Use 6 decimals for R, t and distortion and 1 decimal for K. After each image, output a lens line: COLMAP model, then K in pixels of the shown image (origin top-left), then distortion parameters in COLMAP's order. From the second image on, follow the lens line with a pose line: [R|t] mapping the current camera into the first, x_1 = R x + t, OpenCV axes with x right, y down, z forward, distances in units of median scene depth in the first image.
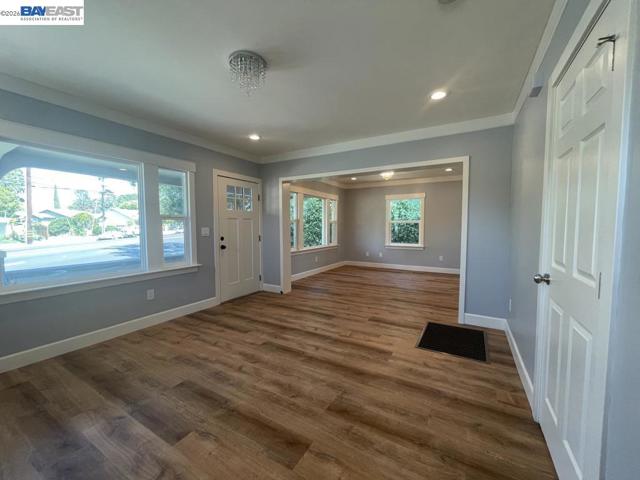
lens RADIAL K [[261.3, 0, 317.2], [0, 261.3, 241.0], [0, 0, 1]] dist [-0.002360, 0.000570]
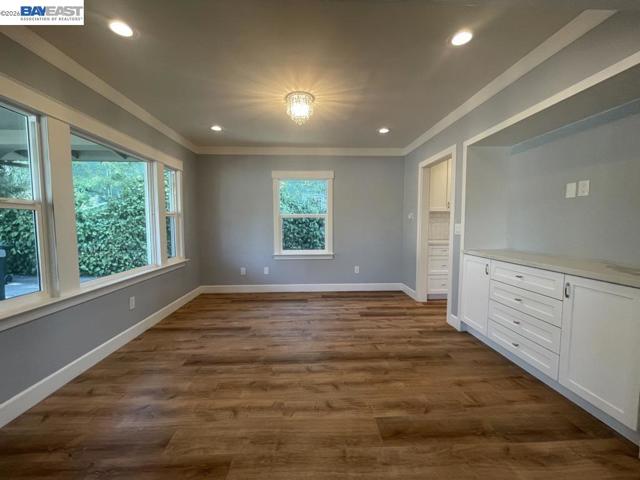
lens RADIAL K [[261.3, 0, 317.2], [0, 261.3, 241.0], [0, 0, 1]] dist [-0.002360, 0.000570]
pose [[0.841412, -0.039933, 0.538916, 0.050906], [0.034556, 0.999201, 0.020087, -0.053968], [-0.539288, 0.001721, 0.842120, 1.013388]]
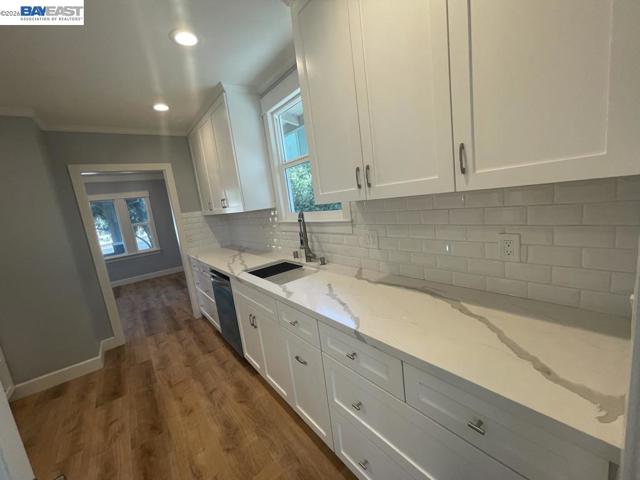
lens RADIAL K [[261.3, 0, 317.2], [0, 261.3, 241.0], [0, 0, 1]] dist [-0.002360, 0.000570]
pose [[0.920535, -0.053170, -0.387025, 2.067656], [0.101975, 0.989052, 0.106669, -0.122137], [0.377116, -0.137659, 0.915878, 0.984633]]
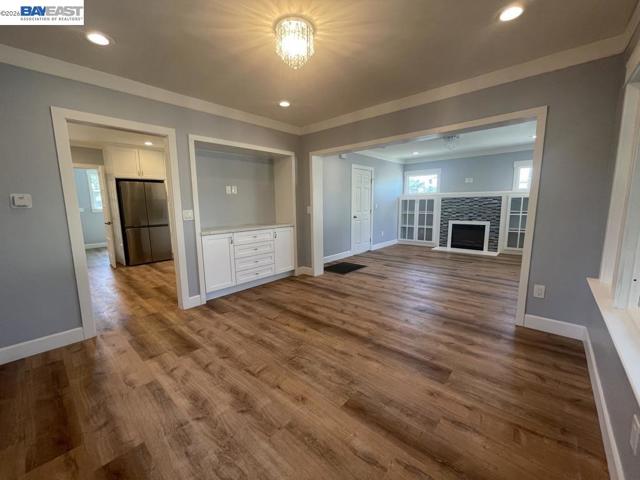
lens RADIAL K [[261.3, 0, 317.2], [0, 261.3, 241.0], [0, 0, 1]] dist [-0.002360, 0.000570]
pose [[-0.979629, -0.013585, 0.200354, 0.296453], [0.027654, 0.979078, 0.201597, -0.146930], [-0.198901, 0.203031, -0.958758, 2.355941]]
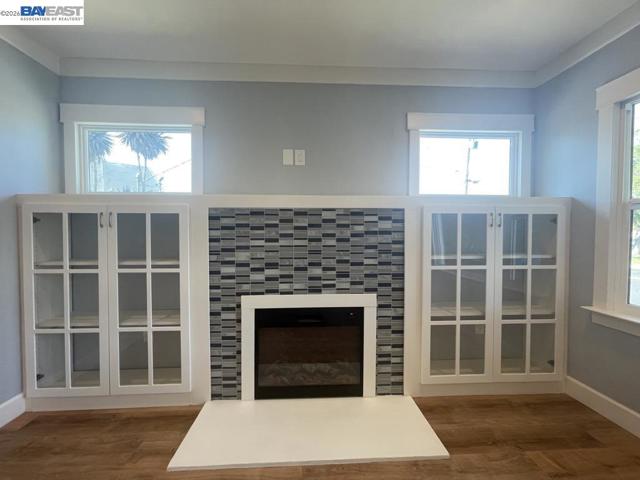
lens RADIAL K [[261.3, 0, 317.2], [0, 261.3, 241.0], [0, 0, 1]] dist [-0.002360, 0.000570]
pose [[-0.834064, 0.017169, -0.551401, -0.155871], [-0.031220, 0.996445, 0.078250, -0.015372], [0.550784, 0.082480, -0.830562, 0.607078]]
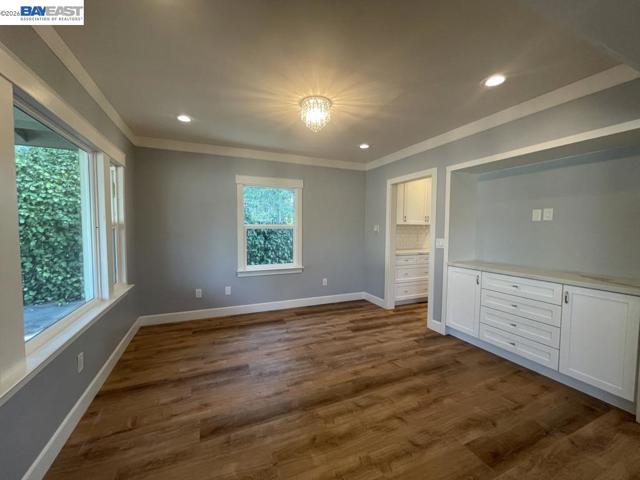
lens RADIAL K [[261.3, 0, 317.2], [0, 261.3, 241.0], [0, 0, 1]] dist [-0.002360, 0.000570]
pose [[0.591458, -0.038089, 0.805436, -0.146077], [0.041112, 0.999009, 0.017053, -0.106583], [-0.805287, 0.023027, 0.592437, 1.295817]]
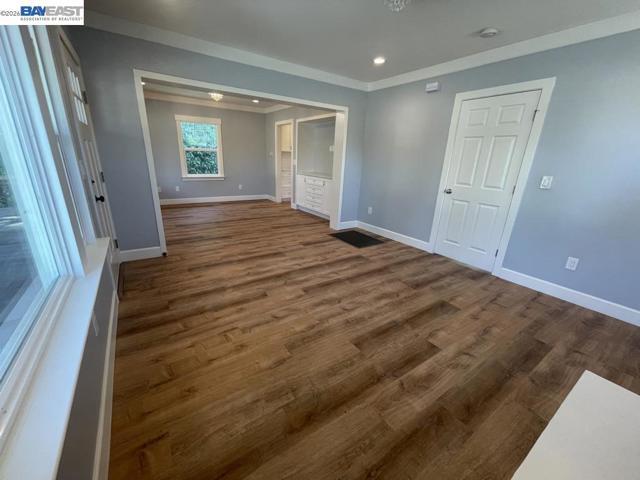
lens RADIAL K [[261.3, 0, 317.2], [0, 261.3, 241.0], [0, 0, 1]] dist [-0.002360, 0.000570]
pose [[0.432508, -0.261008, 0.863025, -0.806483], [0.012477, 0.958824, 0.283727, -0.047656], [-0.901544, -0.111946, 0.417956, 0.483610]]
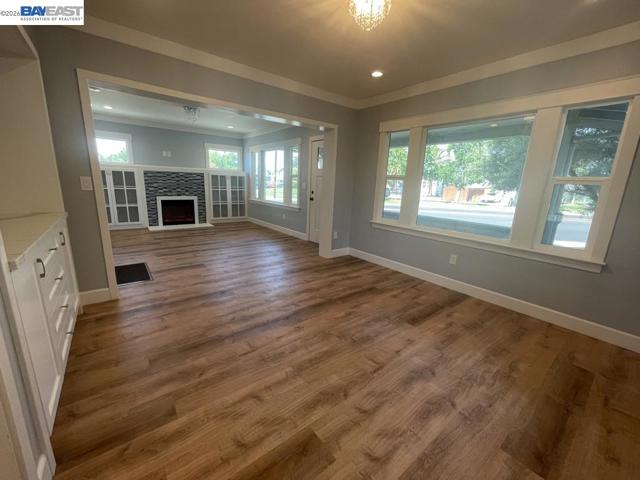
lens RADIAL K [[261.3, 0, 317.2], [0, 261.3, 241.0], [0, 0, 1]] dist [-0.002360, 0.000570]
pose [[-0.368330, 0.191353, -0.909790, 1.060509], [-0.093688, 0.965968, 0.241098, -0.112823], [0.924963, 0.174040, -0.337867, 1.889735]]
